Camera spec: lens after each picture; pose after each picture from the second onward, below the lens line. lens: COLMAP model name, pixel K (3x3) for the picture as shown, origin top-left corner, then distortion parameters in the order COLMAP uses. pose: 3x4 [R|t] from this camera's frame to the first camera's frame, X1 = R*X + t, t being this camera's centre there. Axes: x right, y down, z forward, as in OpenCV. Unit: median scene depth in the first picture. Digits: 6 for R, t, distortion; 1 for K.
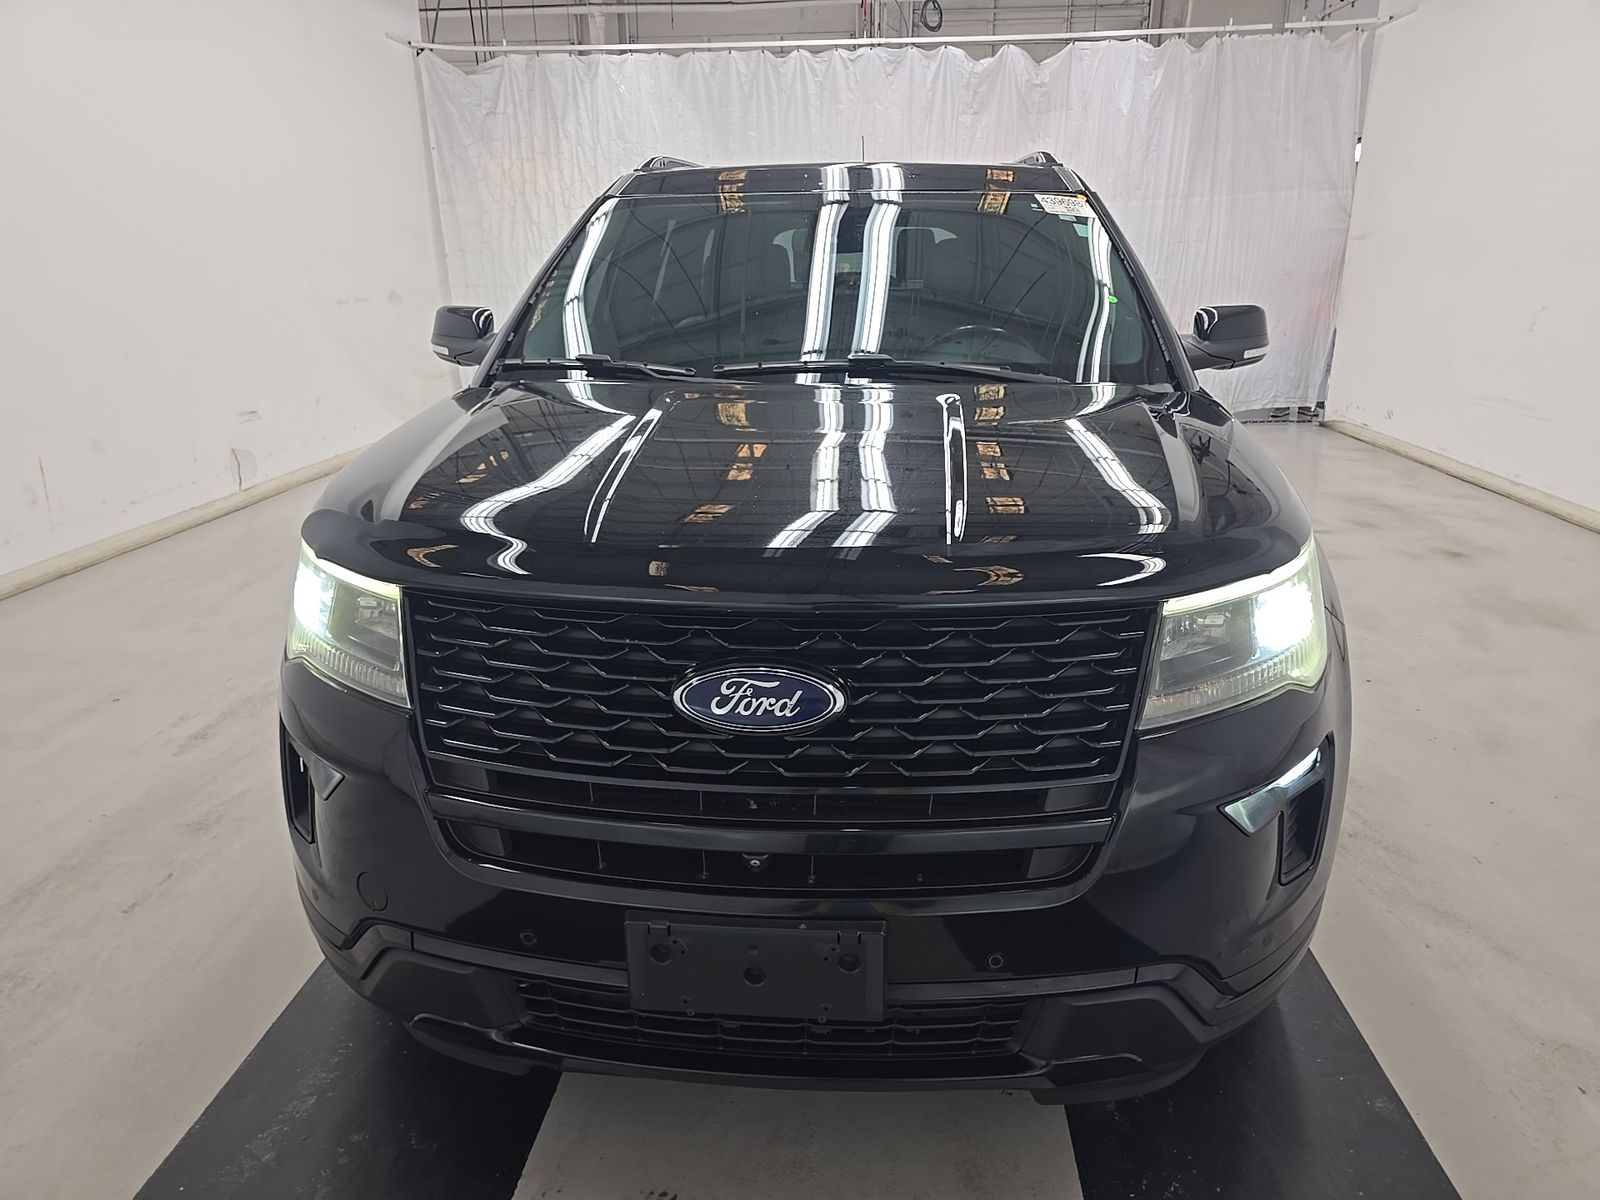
lens RADIAL K [[1076.6, 0, 800.0], [0, 1076.6, 600.0], [0, 0, 1]] dist [0.068116, -0.061128]
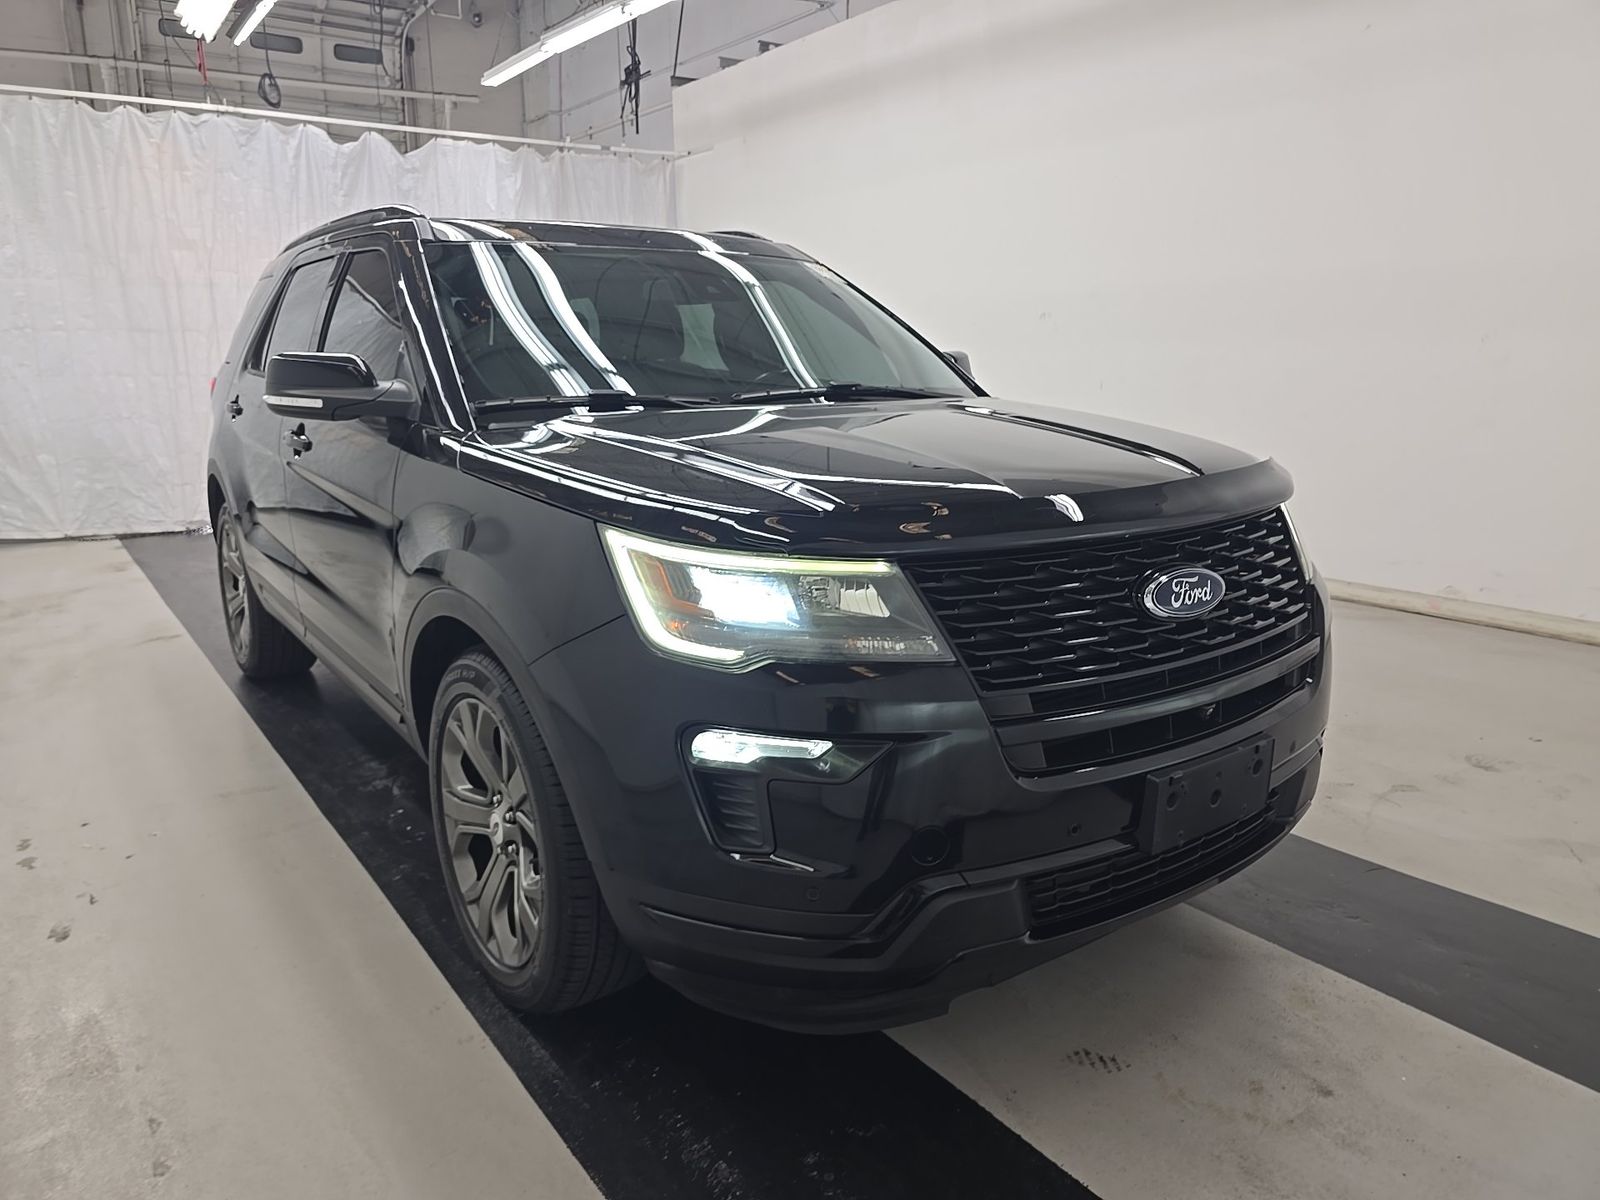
lens RADIAL K [[1076.6, 0, 800.0], [0, 1076.6, 600.0], [0, 0, 1]] dist [0.068116, -0.061128]
pose [[0.762924, -0.147598, 0.629414, -0.198670], [0.200714, 0.979556, -0.013582, 0.003626], [-0.614541, 0.136694, 0.776952, 0.039471]]
